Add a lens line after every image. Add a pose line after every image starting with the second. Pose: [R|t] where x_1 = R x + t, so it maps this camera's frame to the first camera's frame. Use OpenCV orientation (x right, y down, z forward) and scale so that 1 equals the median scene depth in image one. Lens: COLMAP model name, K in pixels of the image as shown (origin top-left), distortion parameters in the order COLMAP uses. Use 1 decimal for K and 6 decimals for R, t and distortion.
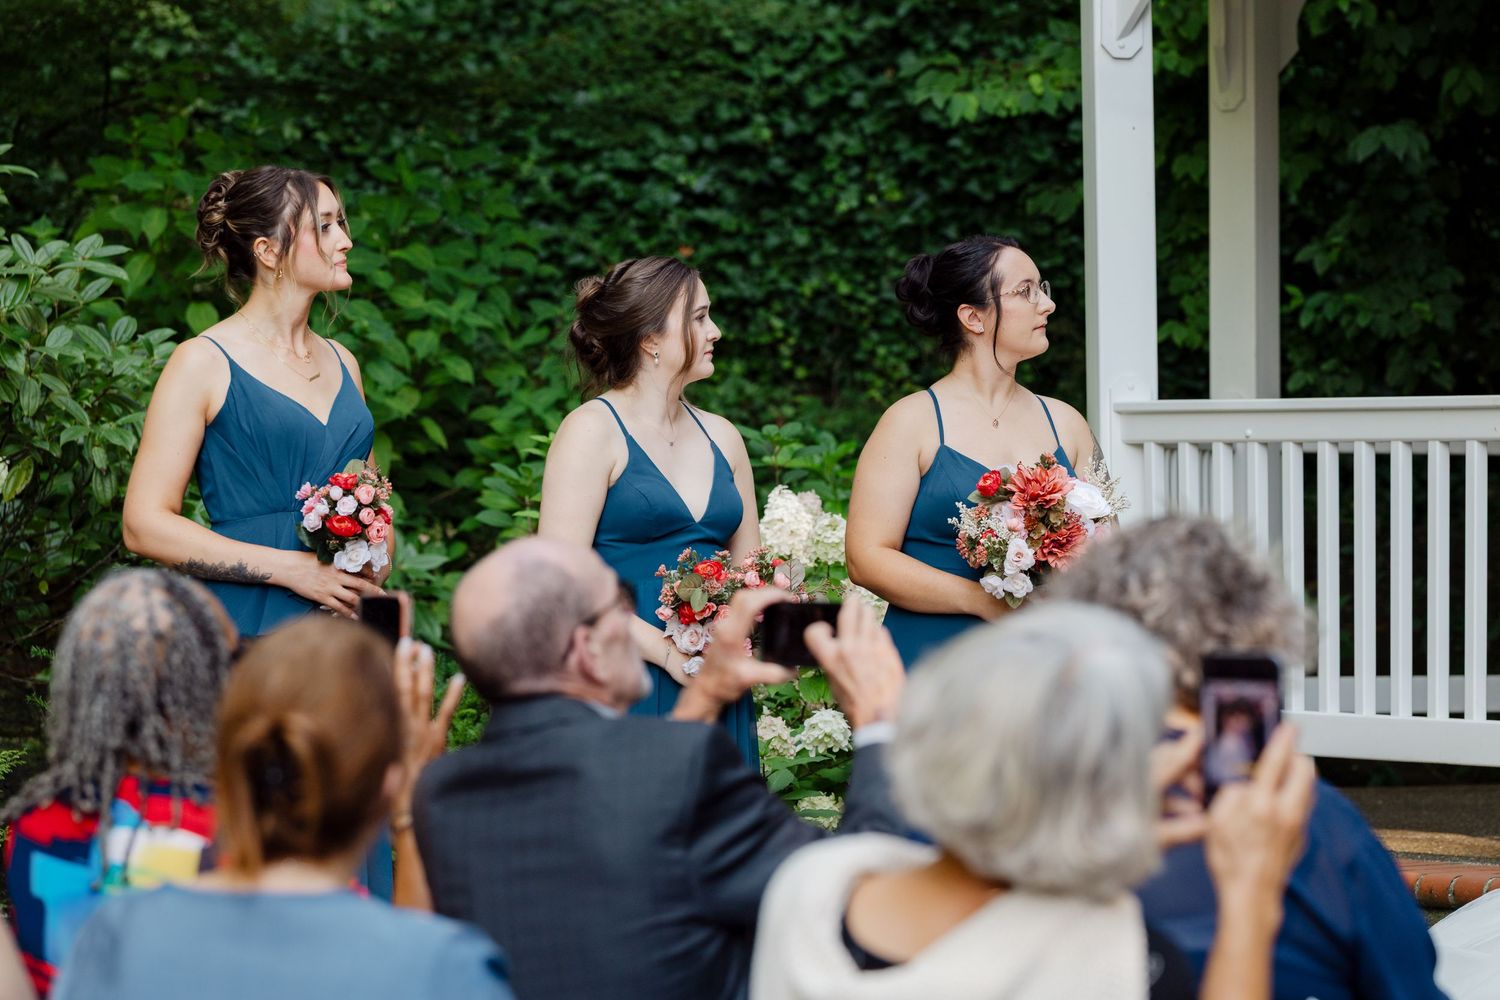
lens RADIAL K [[5591.3, 0, 750.0], [0, 5591.3, 500.0], [0, 0, 1]] dist [0.015964, 2.960103]
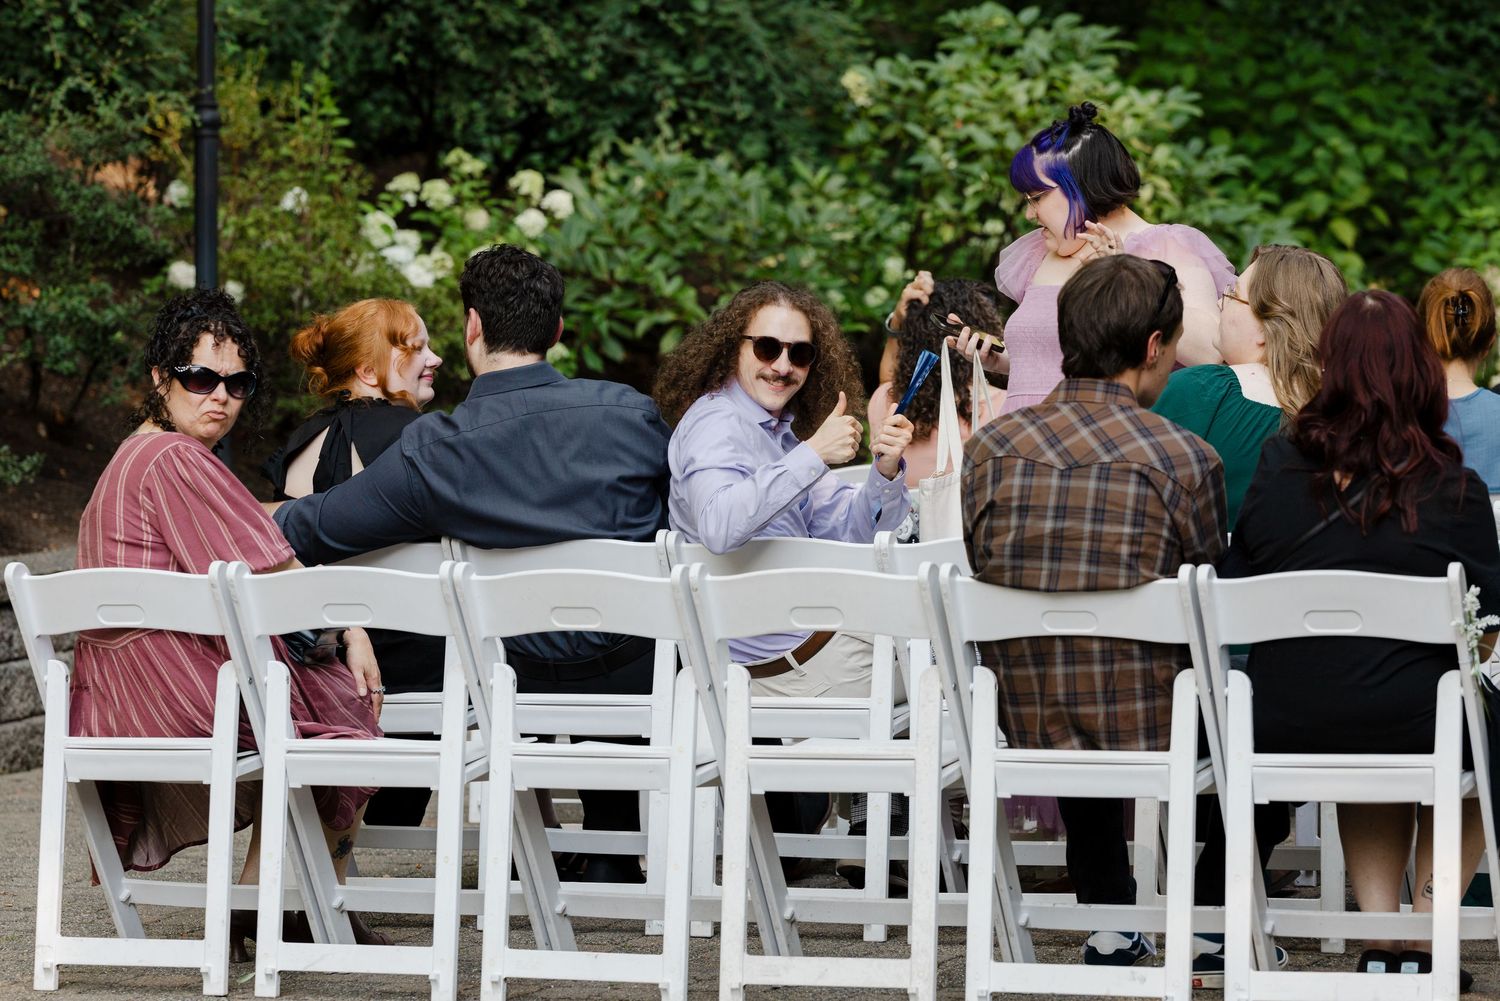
lens RADIAL K [[5591.3, 0, 750.0], [0, 5591.3, 500.5], [0, 0, 1]] dist [0.015964, 2.960103]
pose [[0.990026, -0.002502, -0.140861, -0.013386], [0.007161, 0.999444, 0.032578, 0.013248], [0.140701, -0.033262, 0.989493, -0.462716]]
